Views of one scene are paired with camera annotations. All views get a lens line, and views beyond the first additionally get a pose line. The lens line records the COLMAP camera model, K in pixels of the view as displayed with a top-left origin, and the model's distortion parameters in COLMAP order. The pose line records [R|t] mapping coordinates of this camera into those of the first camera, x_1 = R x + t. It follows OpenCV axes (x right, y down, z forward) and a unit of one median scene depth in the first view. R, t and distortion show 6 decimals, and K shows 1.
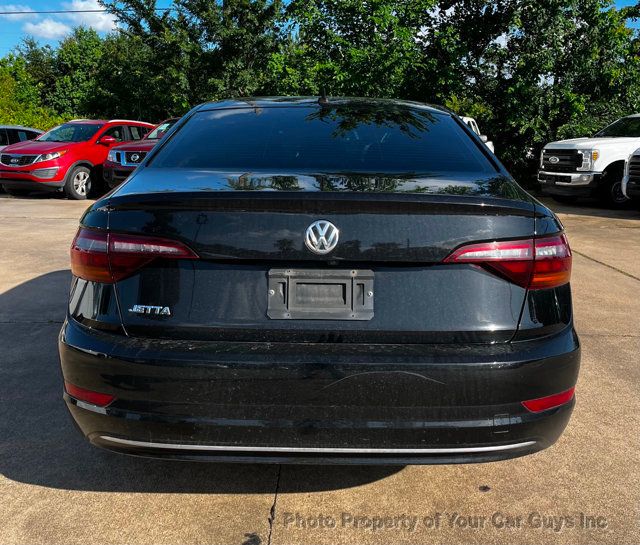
lens RADIAL K [[664.8, 0, 320.3], [0, 664.8, 229.9], [0, 0, 1]] dist [0.014853, -0.005517]
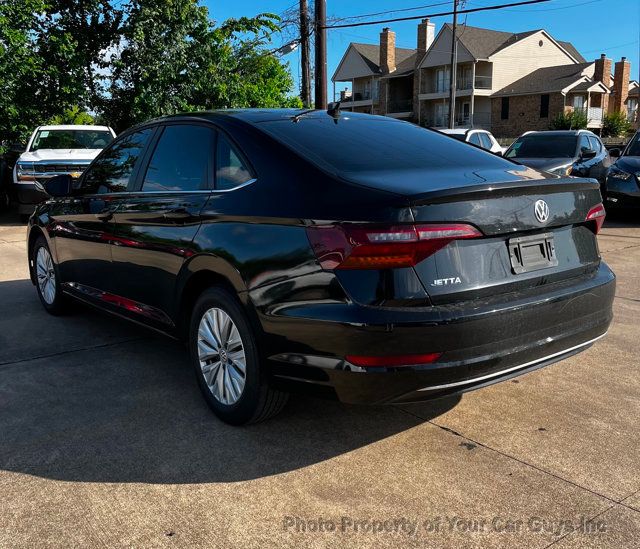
lens RADIAL K [[633.7, 0, 320.0], [0, 633.7, 274.5], [0, 0, 1]] dist [0.027706, -0.024415]
pose [[0.793334, -0.139242, 0.592649, -0.933704], [0.102713, 0.990151, 0.095140, -0.027025], [-0.600060, -0.014605, 0.799822, 0.140802]]
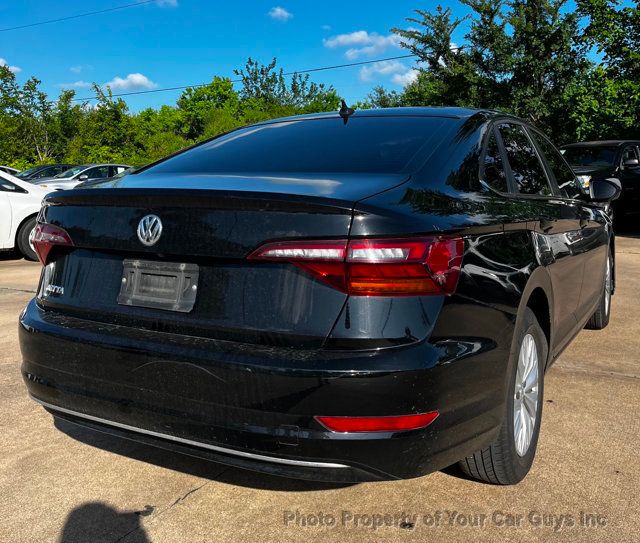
lens RADIAL K [[633.2, 0, 318.8], [0, 633.2, 235.0], [0, 0, 1]] dist [0.022780, -0.015414]
pose [[0.874986, 0.025509, -0.483476, 0.564840], [-0.042647, 0.998790, -0.024483, 0.024616], [0.482267, 0.042041, 0.875015, 0.183628]]
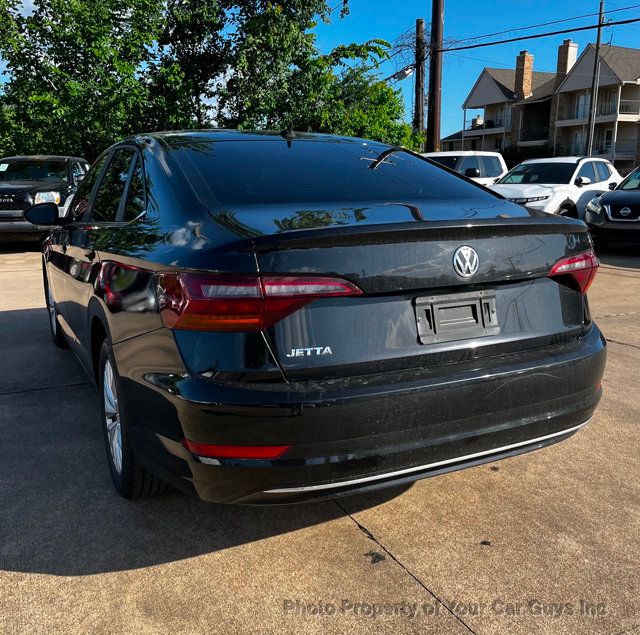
lens RADIAL K [[636.0, 0, 320.0], [0, 636.0, 317.5], [0, 0, 1]] dist [0.015877, 0.006518]
pose [[0.896002, -0.111108, 0.429925, -0.507591], [0.076322, 0.992316, 0.097387, -0.014598], [-0.437442, -0.054446, 0.897597, 0.136177]]
